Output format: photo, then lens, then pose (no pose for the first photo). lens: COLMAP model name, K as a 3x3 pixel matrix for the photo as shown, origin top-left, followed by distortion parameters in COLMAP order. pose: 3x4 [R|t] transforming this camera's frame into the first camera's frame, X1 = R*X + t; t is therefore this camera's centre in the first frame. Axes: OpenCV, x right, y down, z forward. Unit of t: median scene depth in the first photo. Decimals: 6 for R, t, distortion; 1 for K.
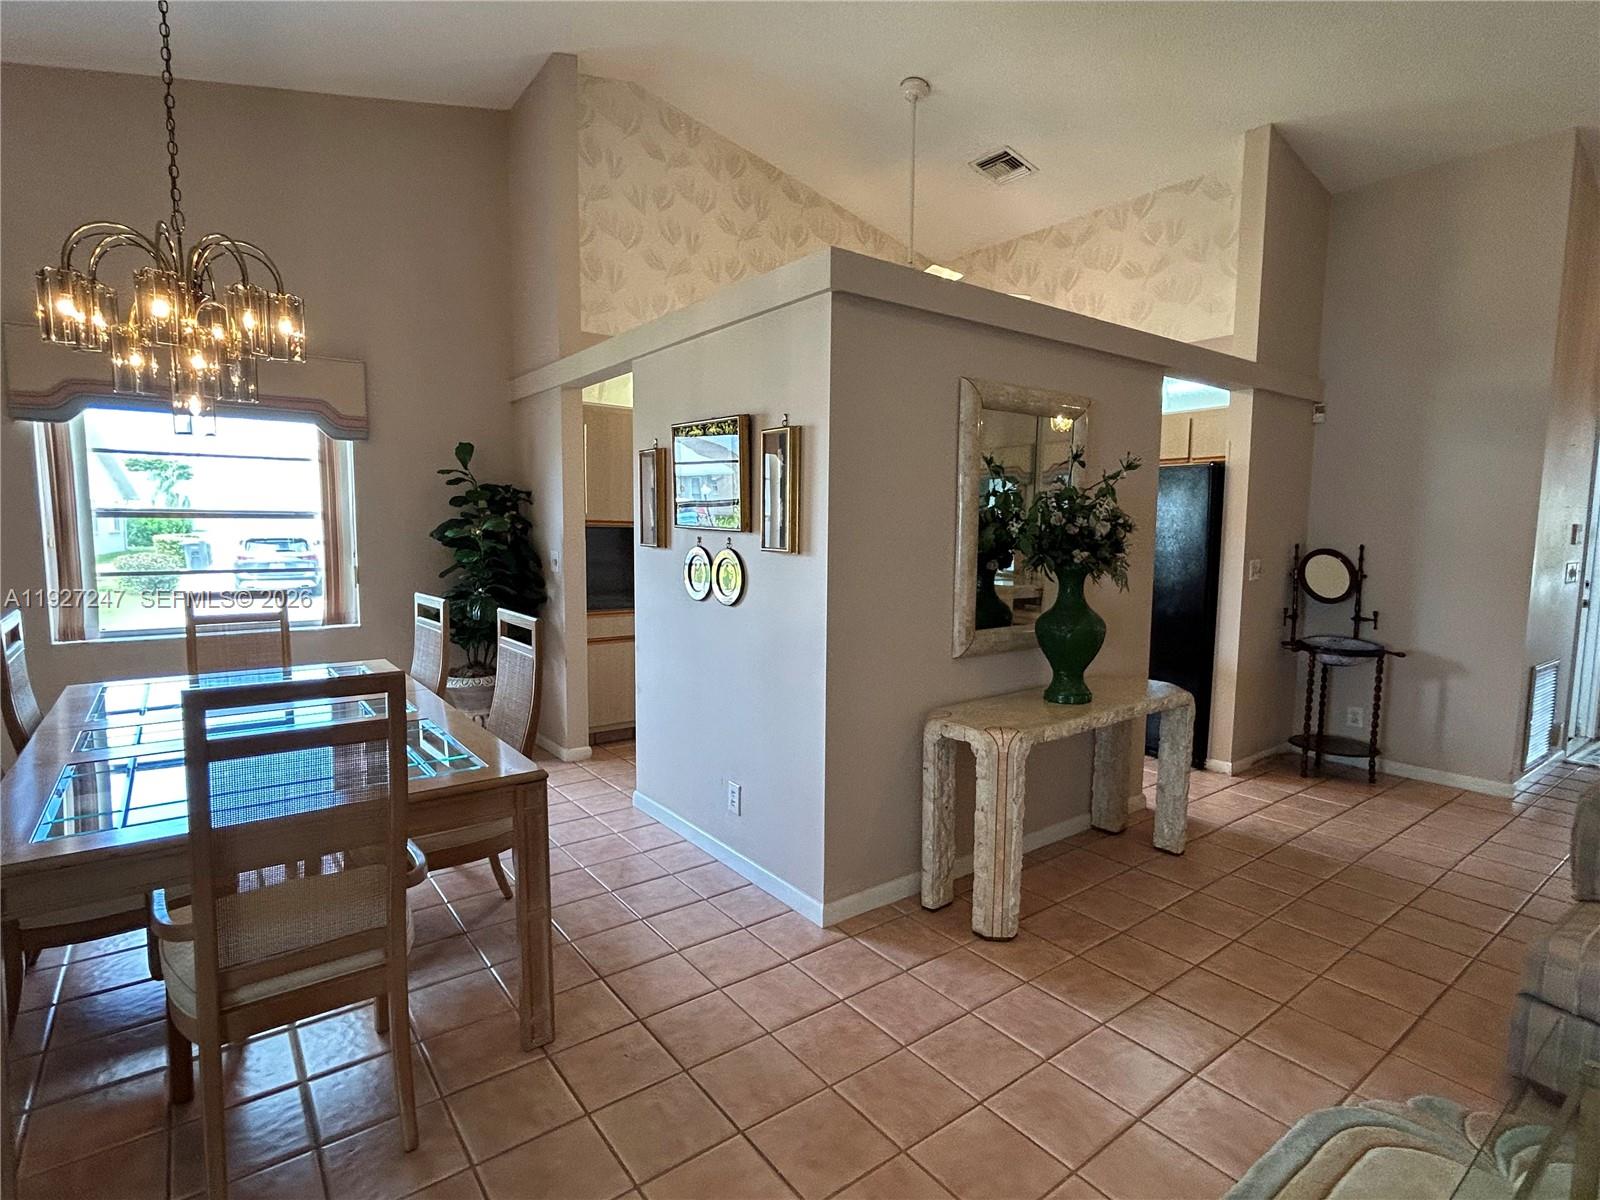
lens RADIAL K [[816.8, 0, 800.8], [0, 816.8, 604.0], [0, 0, 1]] dist [-0.003674, 0.004808]
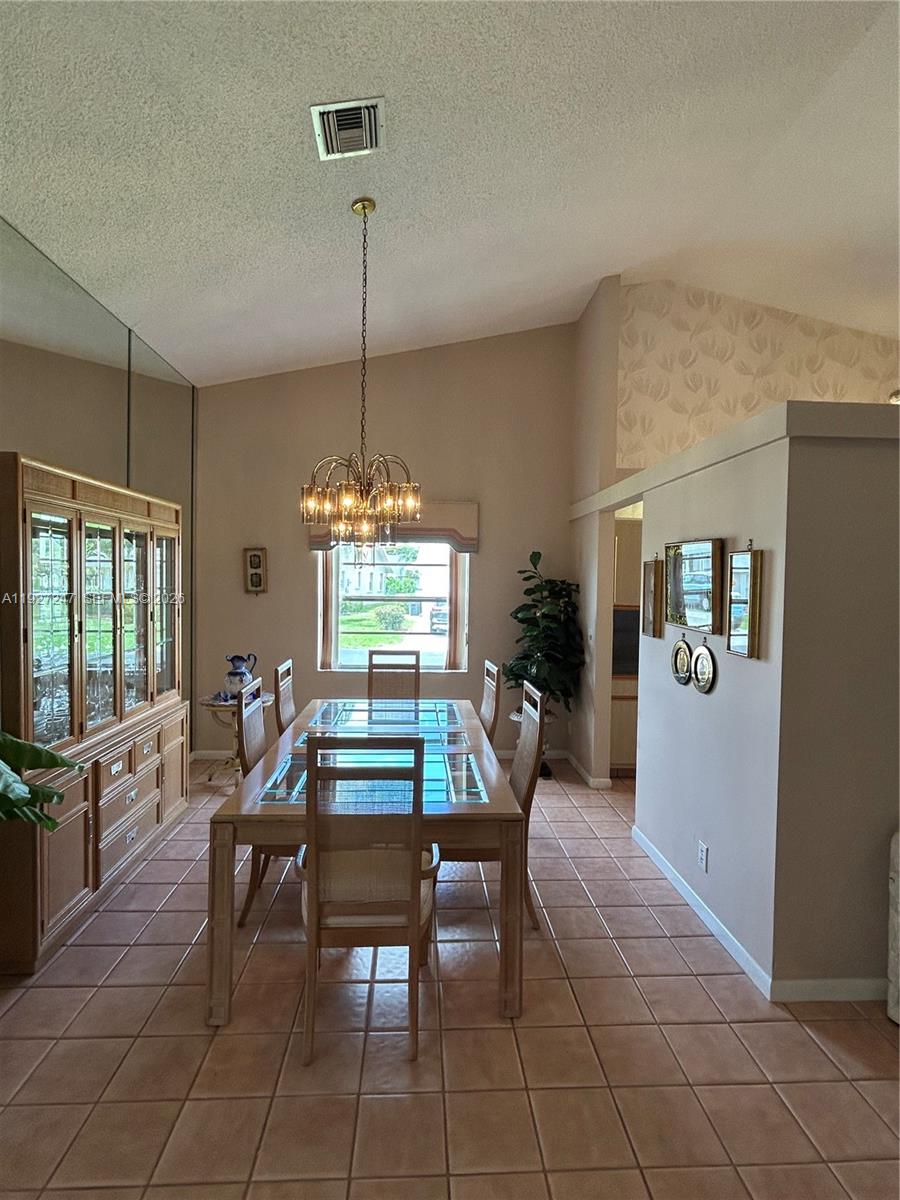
lens RADIAL K [[612.6, 0, 445.2], [0, 612.6, 598.3], [0, 0, 1]] dist [-0.003674, 0.004808]
pose [[0.825835, 0.018412, -0.563611, 0.092607], [-0.061080, 0.996507, -0.056944, -0.055167], [0.560594, 0.081452, 0.824075, 0.022037]]
